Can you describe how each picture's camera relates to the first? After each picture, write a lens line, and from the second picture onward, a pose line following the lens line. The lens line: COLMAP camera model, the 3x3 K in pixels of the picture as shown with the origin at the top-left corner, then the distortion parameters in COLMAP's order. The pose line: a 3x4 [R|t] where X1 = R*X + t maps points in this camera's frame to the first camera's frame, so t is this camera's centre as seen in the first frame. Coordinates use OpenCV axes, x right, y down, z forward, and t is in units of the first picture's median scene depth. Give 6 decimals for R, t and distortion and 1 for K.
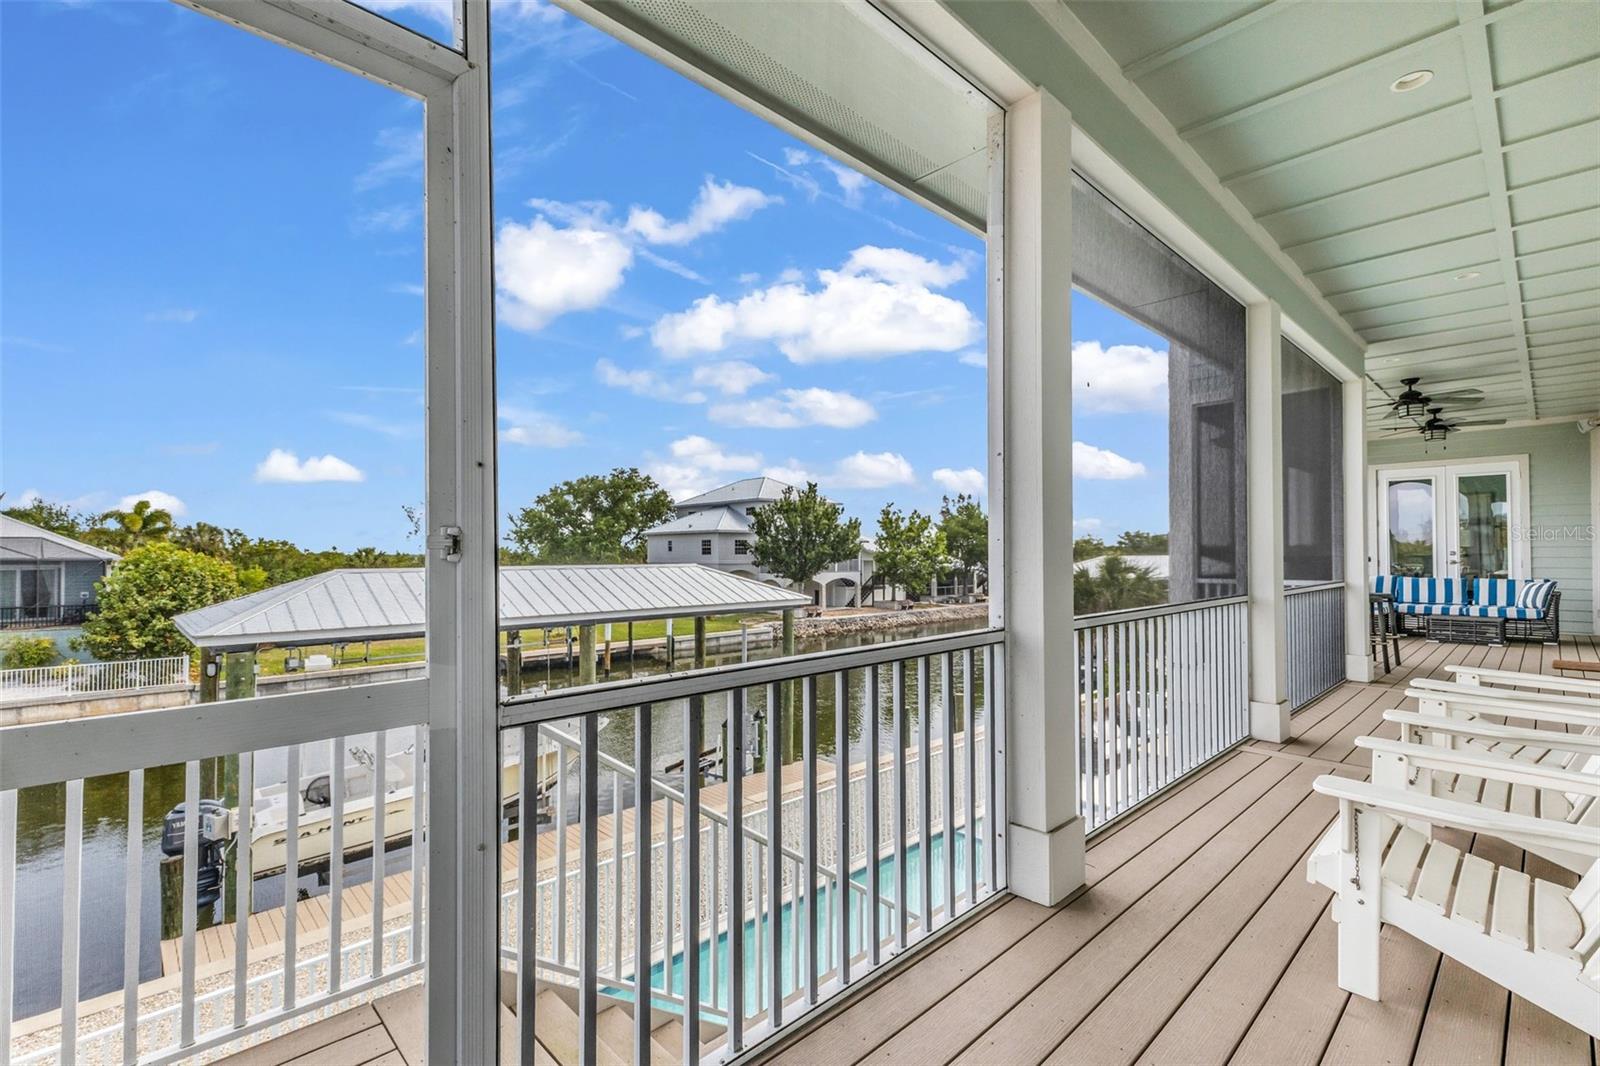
lens RADIAL K [[701.8, 0, 796.7], [0, 701.8, 545.1], [0, 0, 1]] dist [0.006930, 0.000358]
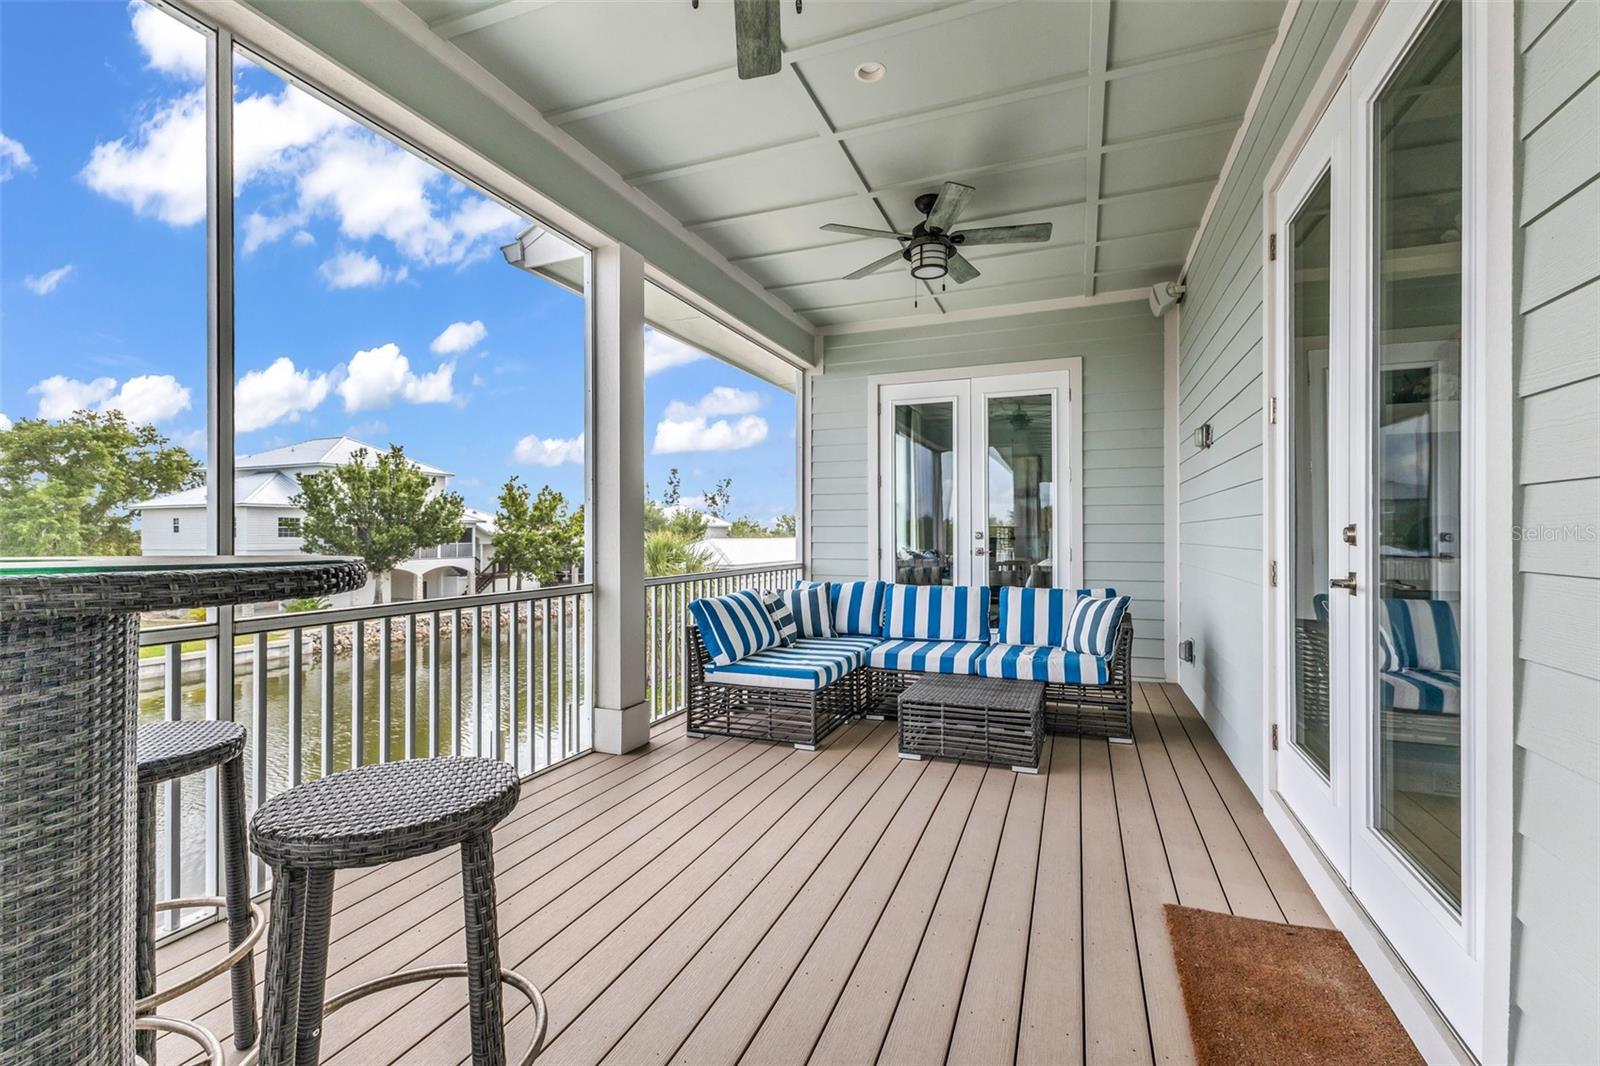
lens RADIAL K [[698.8, 0, 804.5], [0, 698.8, 535.0], [0, 0, 1]] dist [0.001779, 0.000031]
pose [[0.904837, 0.000790, 0.425758, 0.102867], [-0.005376, 0.999940, 0.009571, 0.001219], [-0.425725, -0.010949, 0.904786, 0.101313]]
